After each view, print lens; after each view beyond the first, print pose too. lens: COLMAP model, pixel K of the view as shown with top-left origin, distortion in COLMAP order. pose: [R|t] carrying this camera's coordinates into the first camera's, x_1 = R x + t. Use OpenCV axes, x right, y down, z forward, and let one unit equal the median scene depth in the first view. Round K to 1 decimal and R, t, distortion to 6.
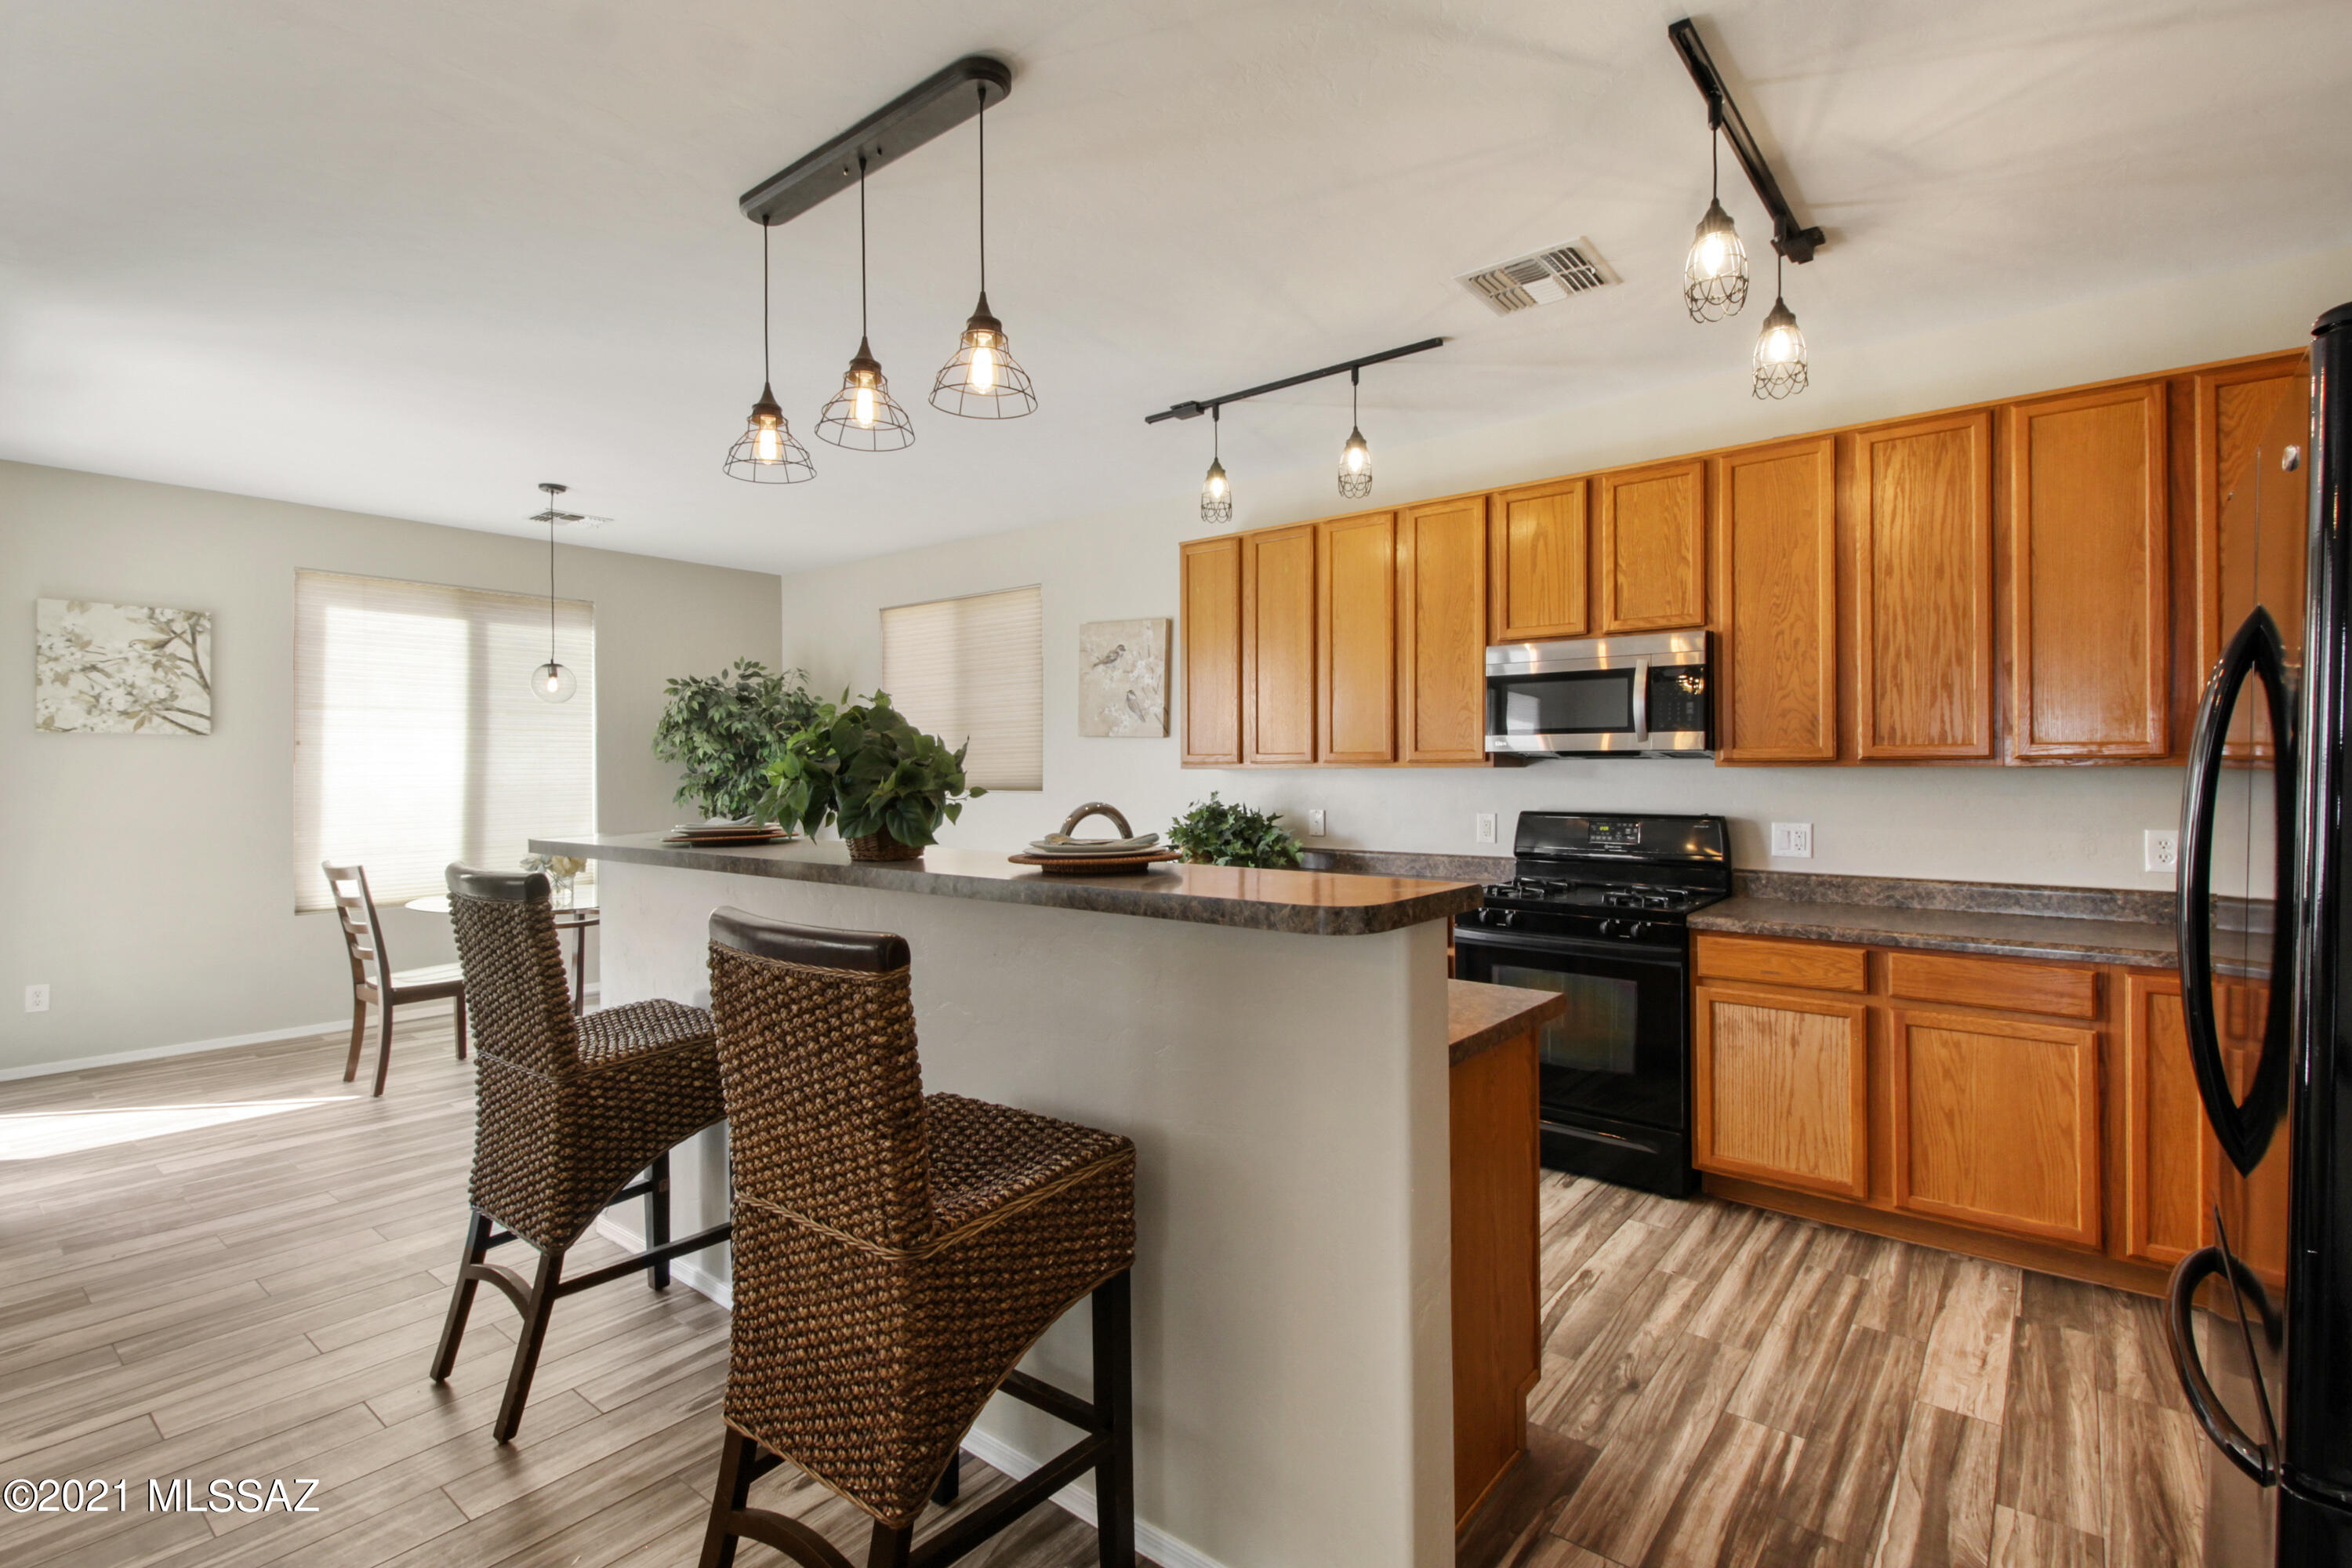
lens RADIAL K [[1078.7, 0, 1171.5], [0, 1078.7, 770.4], [0, 0, 1]] dist [0.020177, -0.009584]
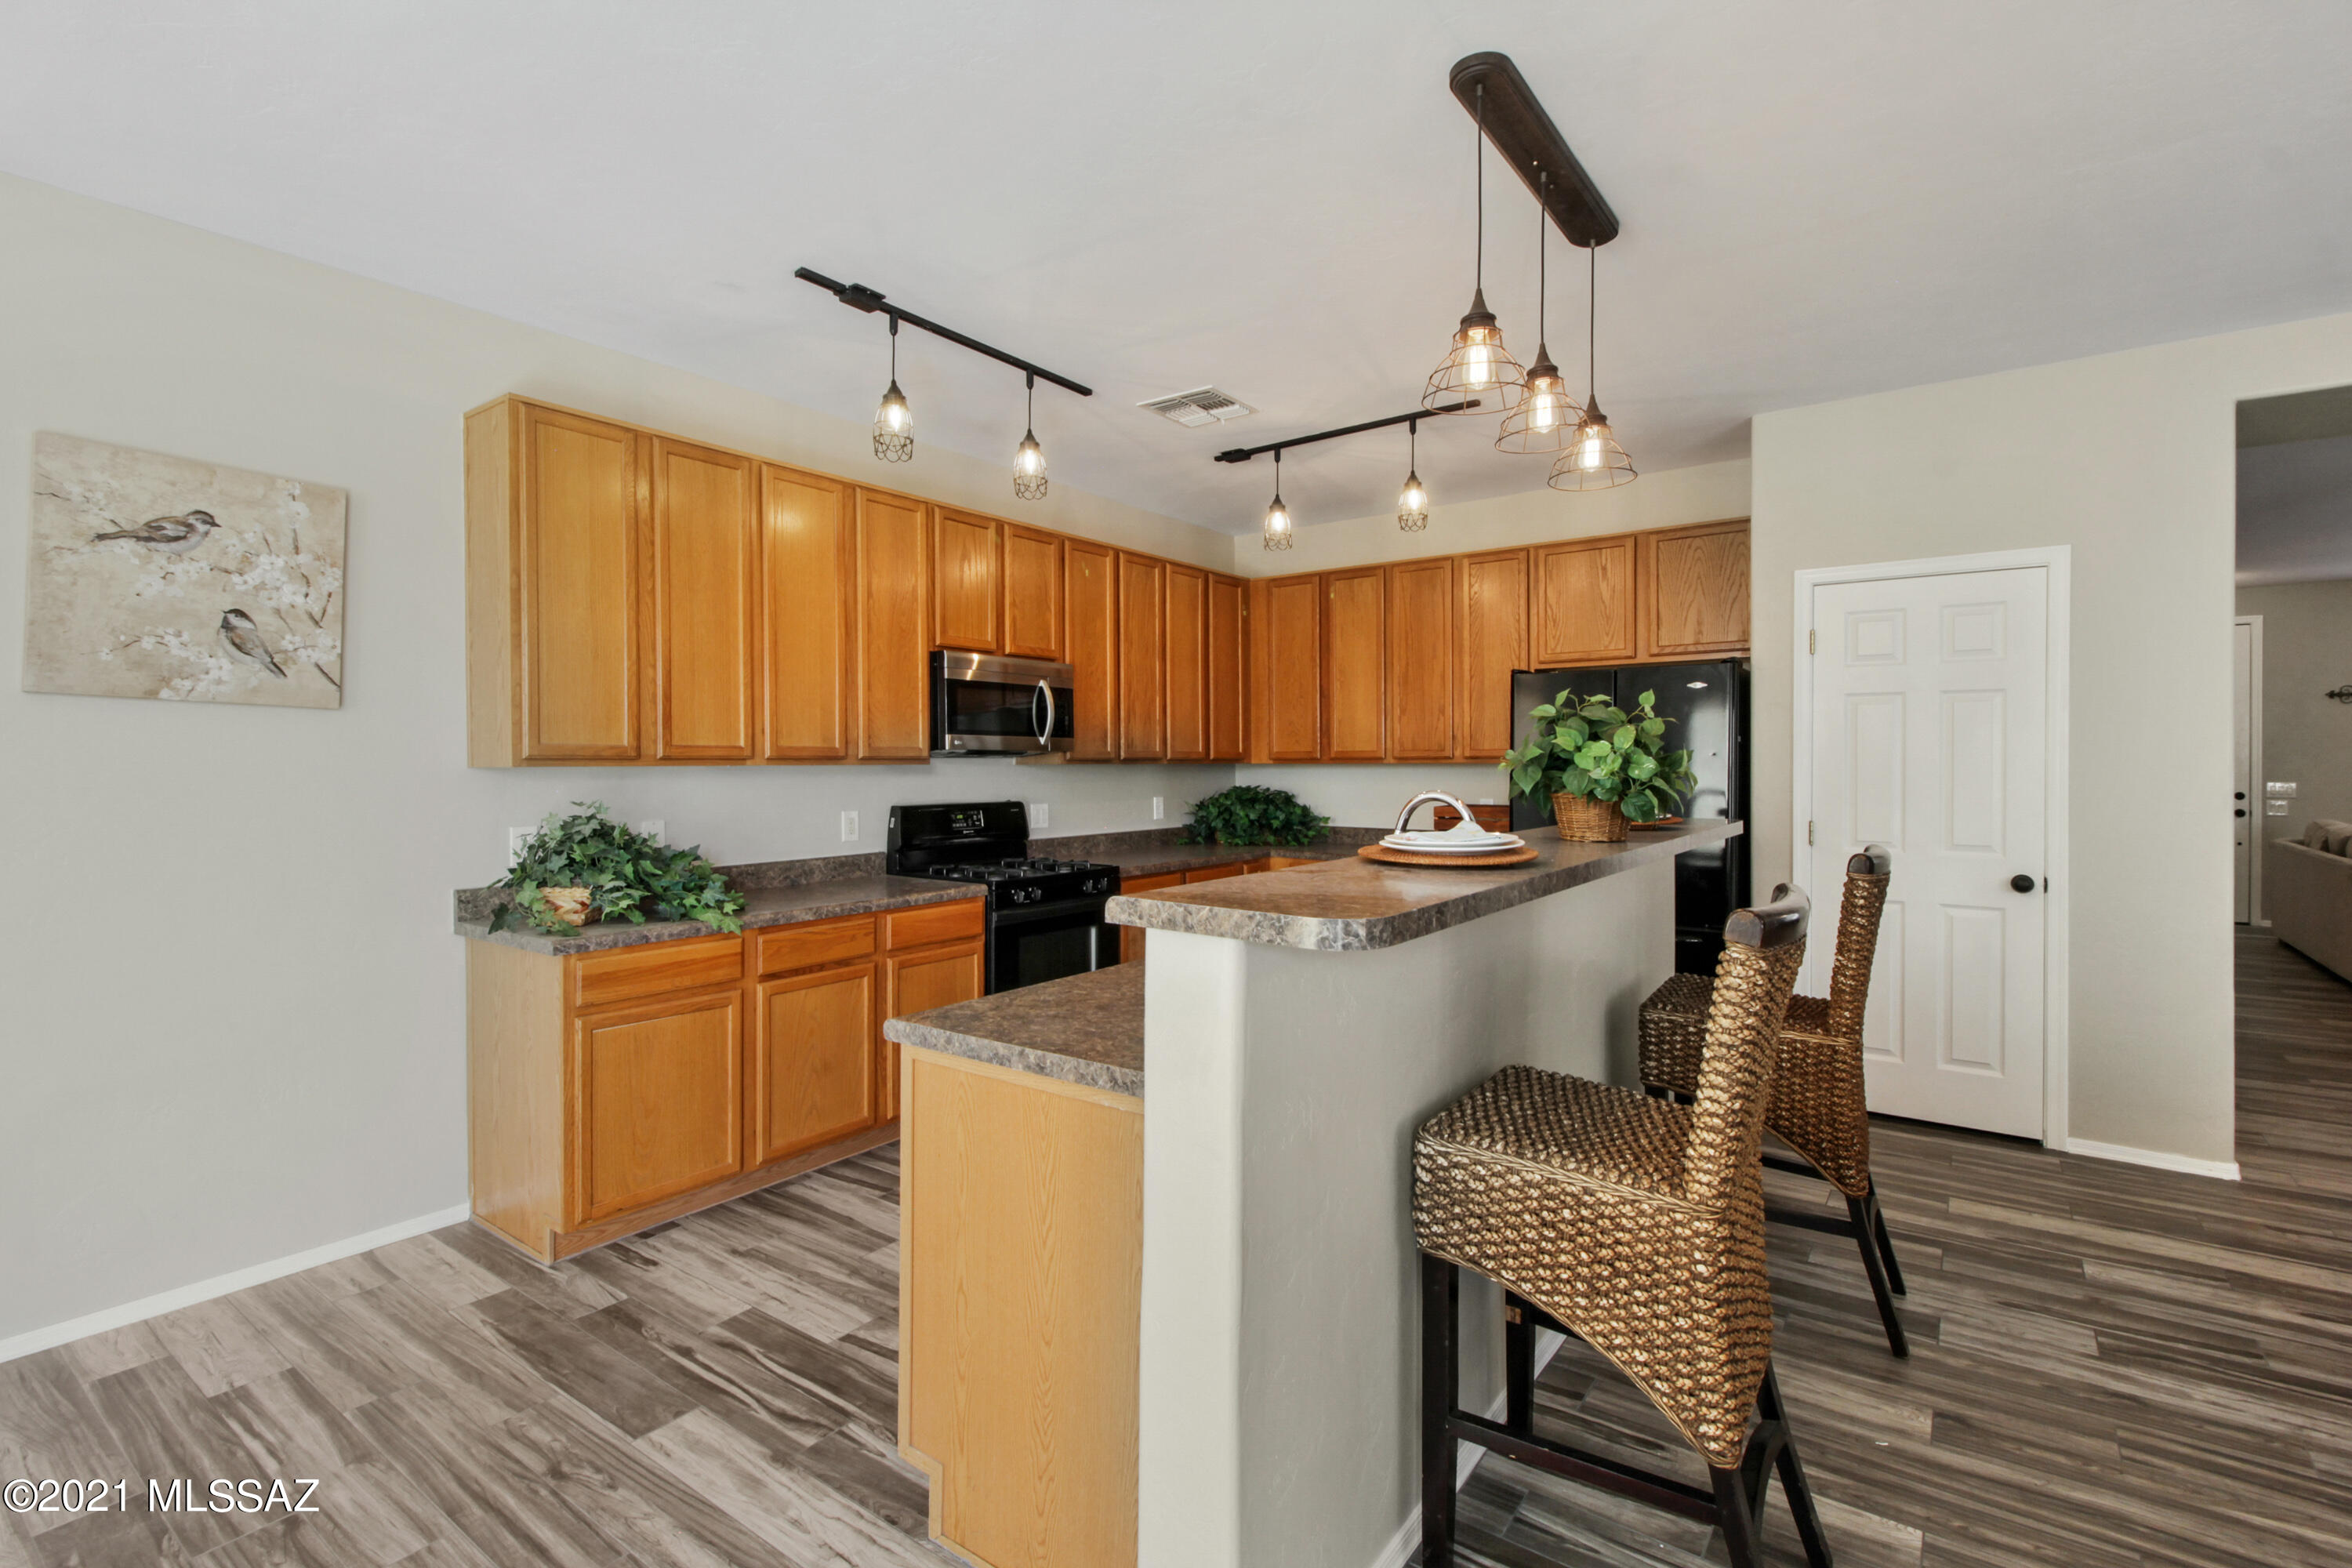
lens RADIAL K [[1078.7, 0, 1172.9], [0, 1078.7, 767.9], [0, 0, 1]] dist [0.020177, -0.009584]
pose [[-0.049200, -0.000364, 0.998789, -0.776627], [0.007305, 0.999973, 0.000724, 0.000782], [-0.998762, 0.007331, -0.049196, 0.835277]]
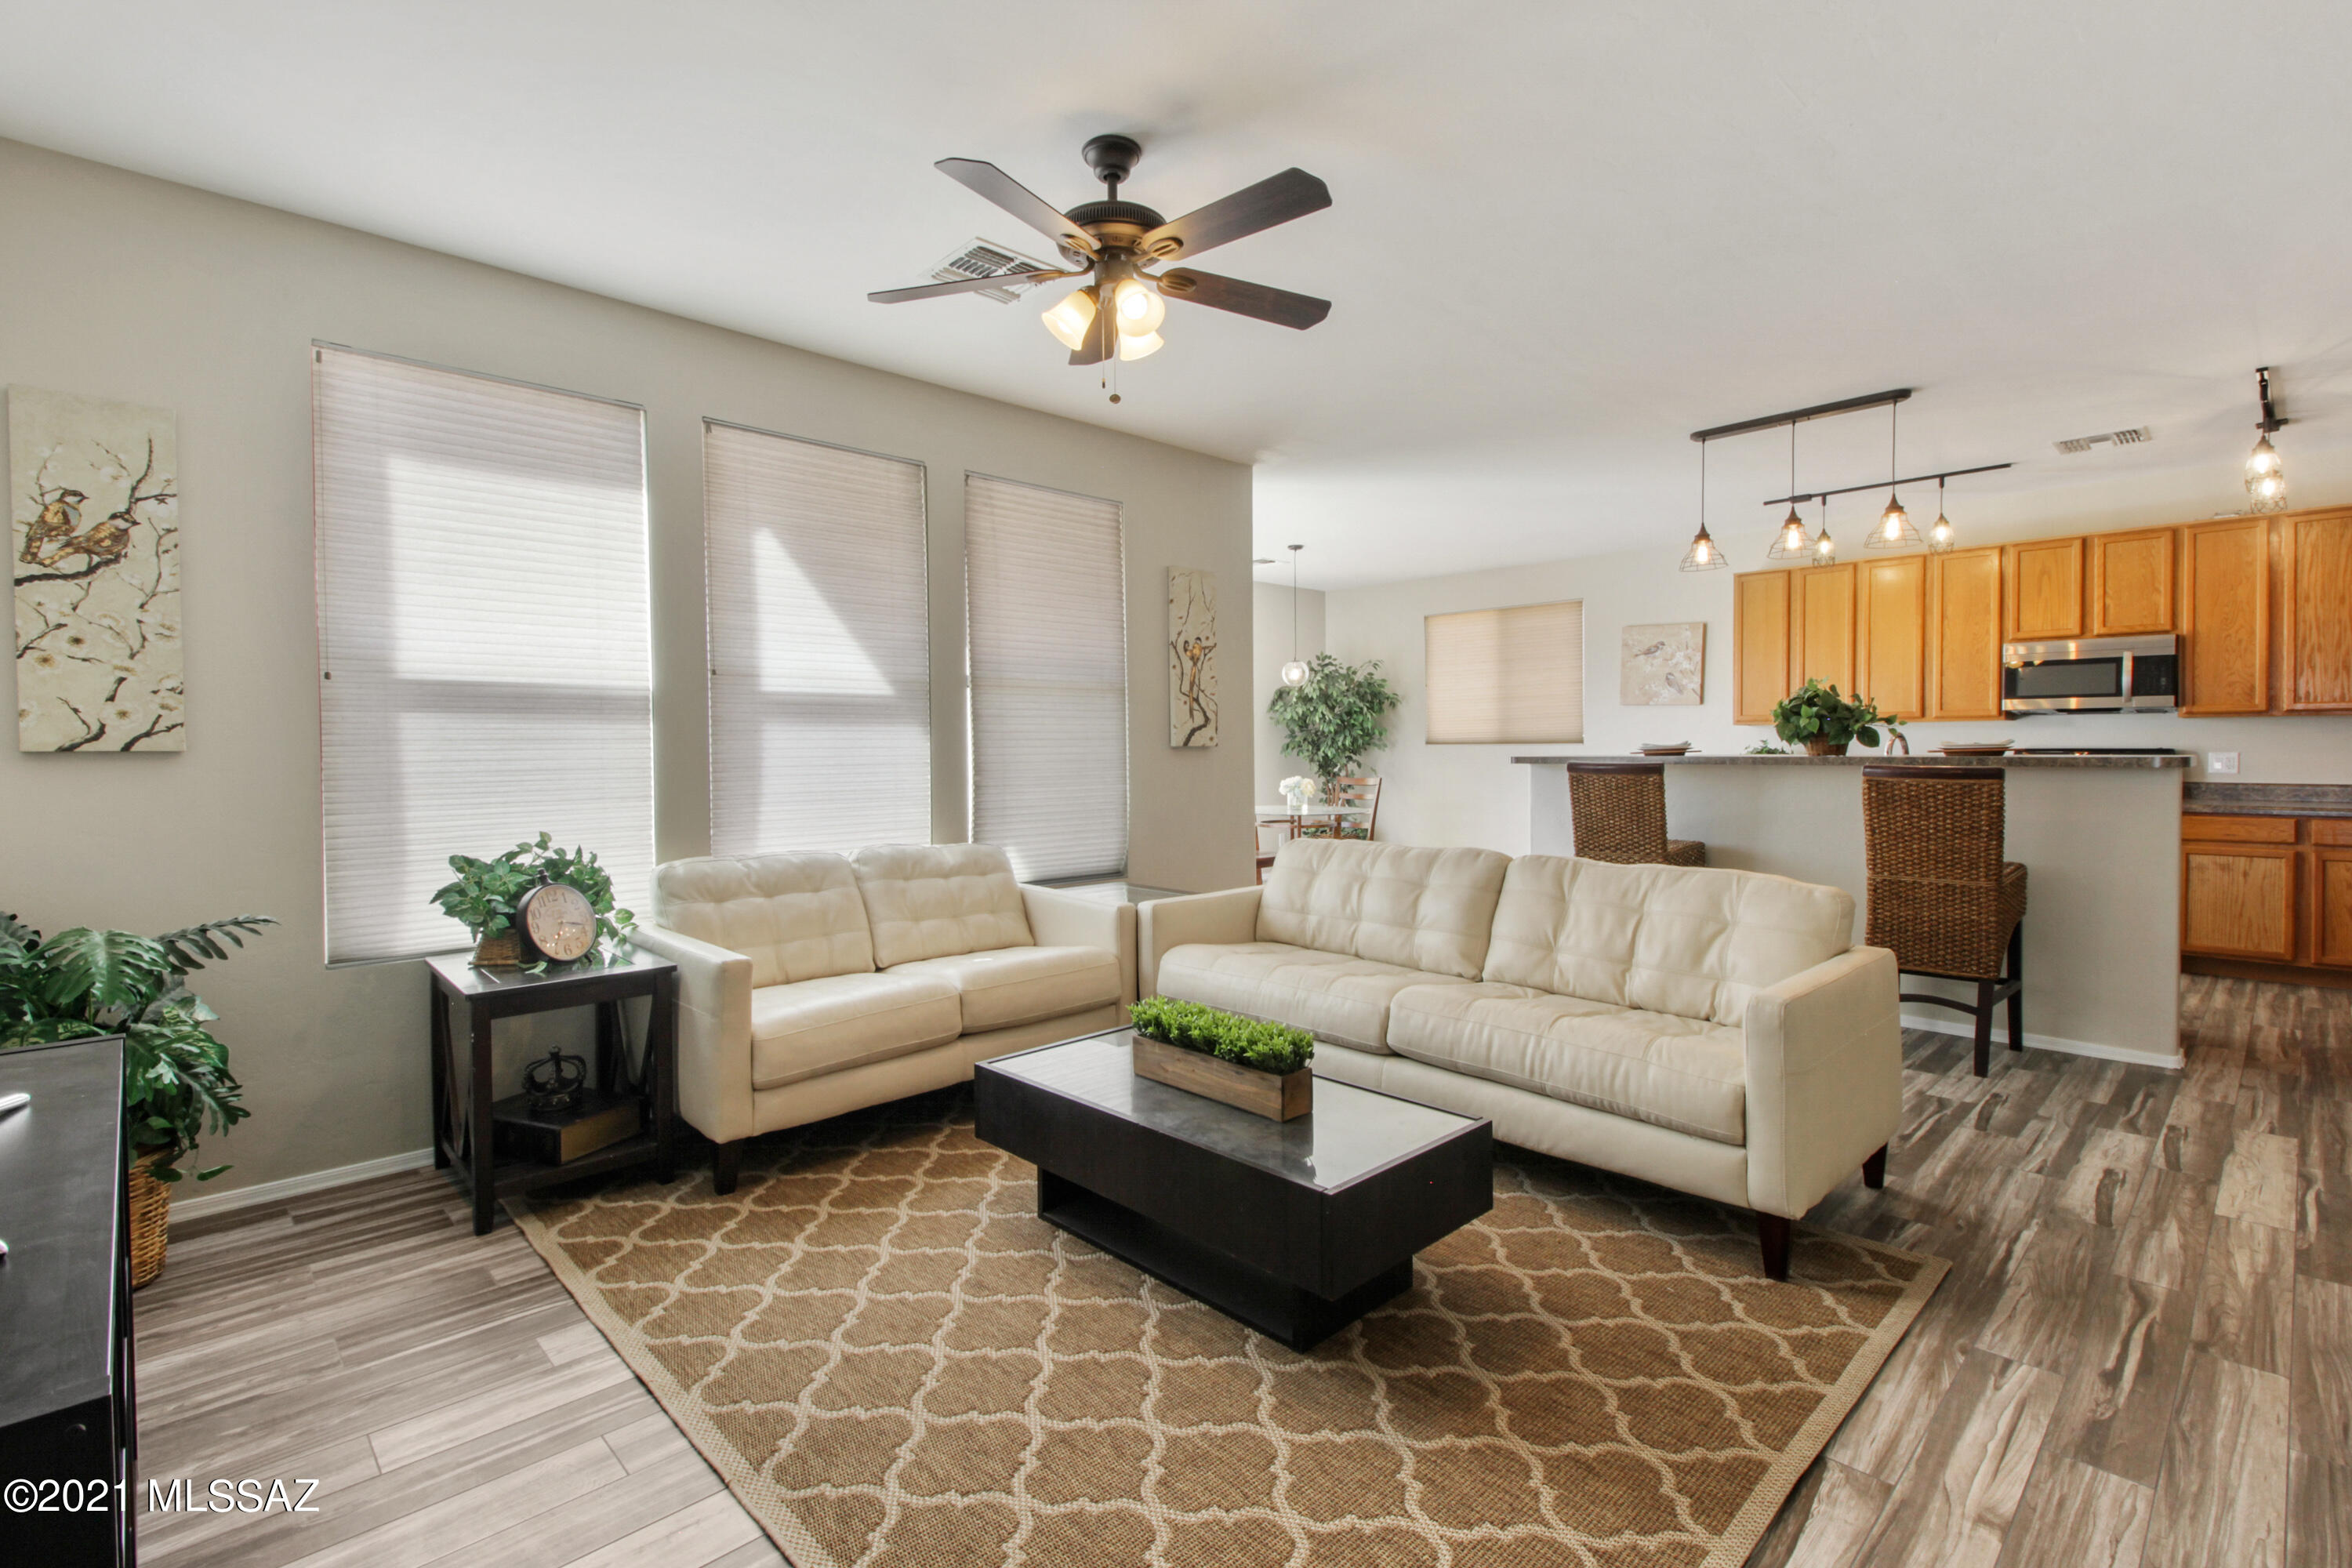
lens RADIAL K [[1078.7, 0, 1190.5], [0, 1078.7, 772.5], [0, 0, 1]] dist [0.020177, -0.009584]
pose [[0.993468, 0.000130, -0.114113, -0.713729], [0.002504, 0.999734, 0.022939, 0.034730], [0.114085, -0.023075, 0.993203, -0.725931]]
